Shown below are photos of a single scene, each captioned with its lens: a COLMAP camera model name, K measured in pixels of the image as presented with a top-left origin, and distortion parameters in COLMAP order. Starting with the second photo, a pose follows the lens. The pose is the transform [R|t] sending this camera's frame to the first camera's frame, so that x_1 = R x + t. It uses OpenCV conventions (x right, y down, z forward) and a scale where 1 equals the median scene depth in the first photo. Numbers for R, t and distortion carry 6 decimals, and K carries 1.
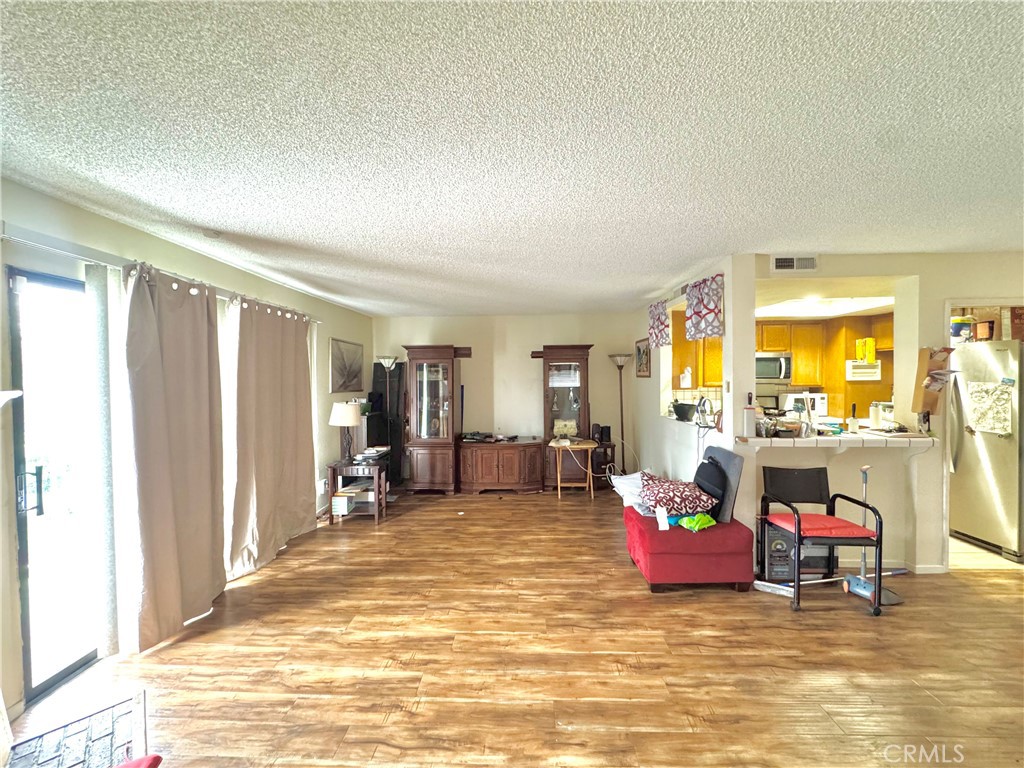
lens RADIAL K [[409.1, 0, 512.0], [0, 409.1, 383.3], [0, 0, 1]] dist [-0.002453, 0.000461]
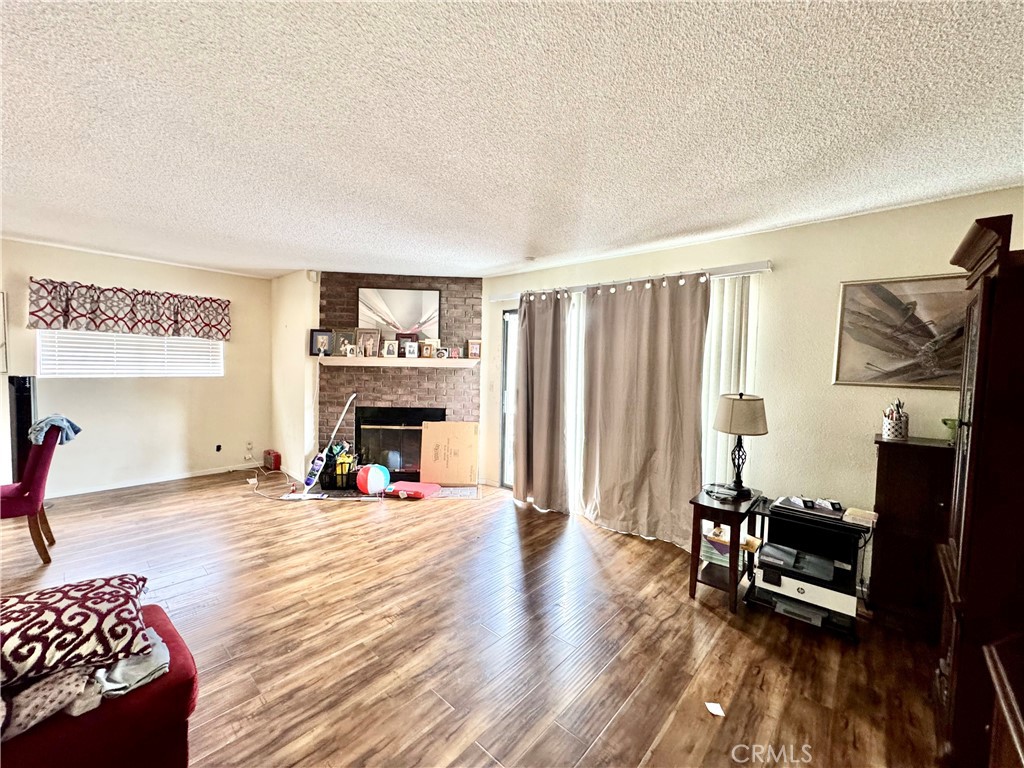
lens RADIAL K [[409.1, 0, 512.0], [0, 409.1, 383.3], [0, 0, 1]] dist [-0.002453, 0.000461]
pose [[-0.641678, 0.027964, -0.766464, 0.393544], [-0.031000, 0.997573, 0.062348, 0.002261], [0.766348, 0.063768, -0.639254, 1.546618]]
